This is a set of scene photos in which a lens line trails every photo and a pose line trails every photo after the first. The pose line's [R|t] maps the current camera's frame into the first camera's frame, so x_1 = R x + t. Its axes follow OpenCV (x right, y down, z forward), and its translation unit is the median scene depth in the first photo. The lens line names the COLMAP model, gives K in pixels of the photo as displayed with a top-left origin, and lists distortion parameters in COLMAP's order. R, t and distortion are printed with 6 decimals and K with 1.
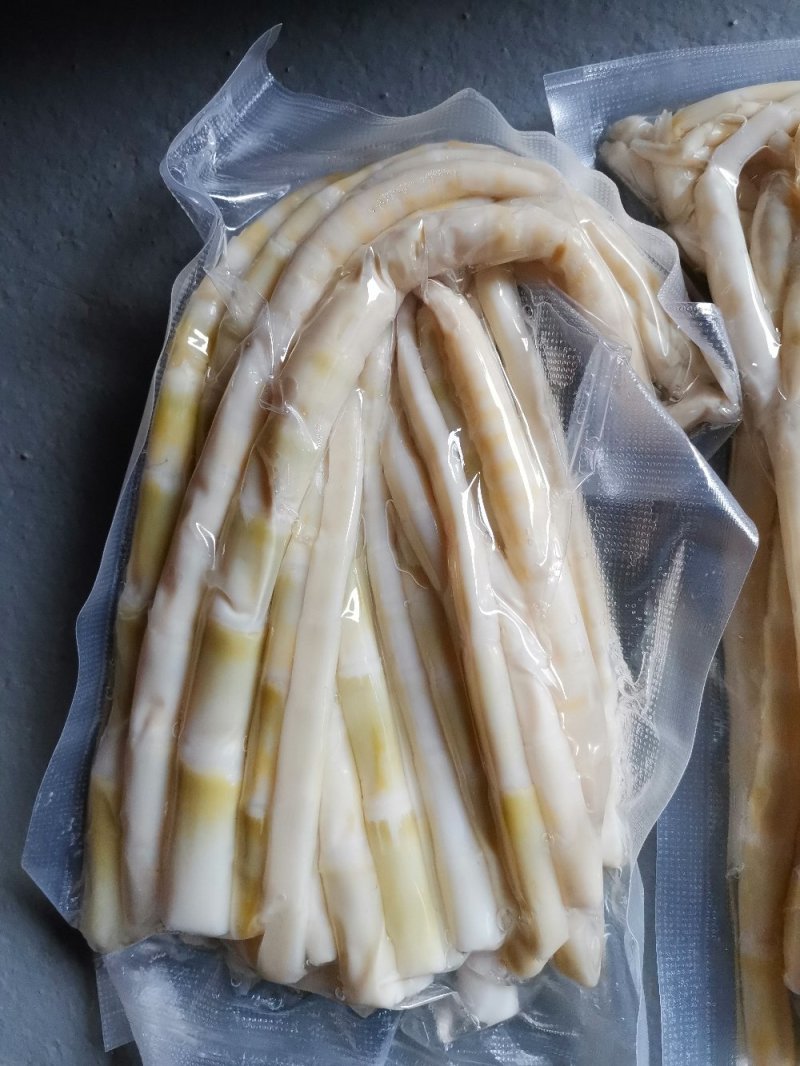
lens RADIAL K [[705.1, 0, 400.0], [0, 705.1, 533.0], [0, 0, 1]] dist [-0.007778, 0.004350]
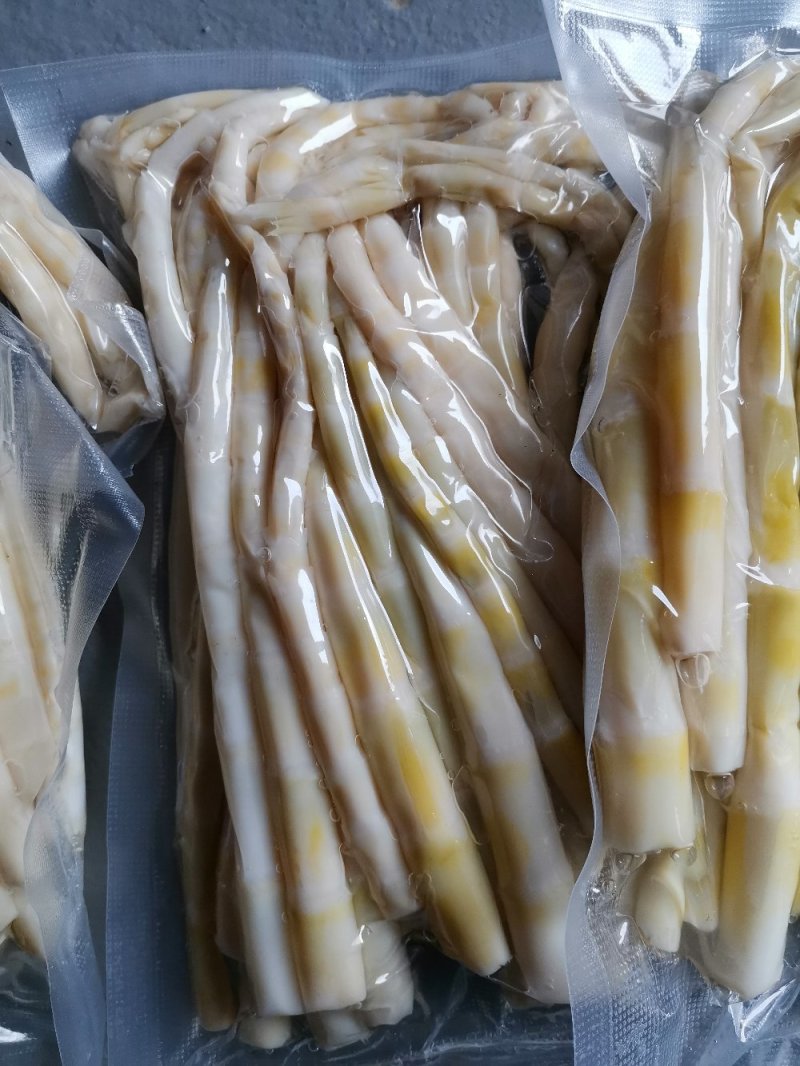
lens RADIAL K [[705.1, 0, 400.0], [0, 705.1, 533.0], [0, 0, 1]] dist [-0.007778, 0.004350]
pose [[0.993736, -0.013749, 0.110902, 0.647545], [0.011947, 0.999786, 0.016901, 0.001721], [-0.111111, -0.015471, 0.993688, -0.074293]]
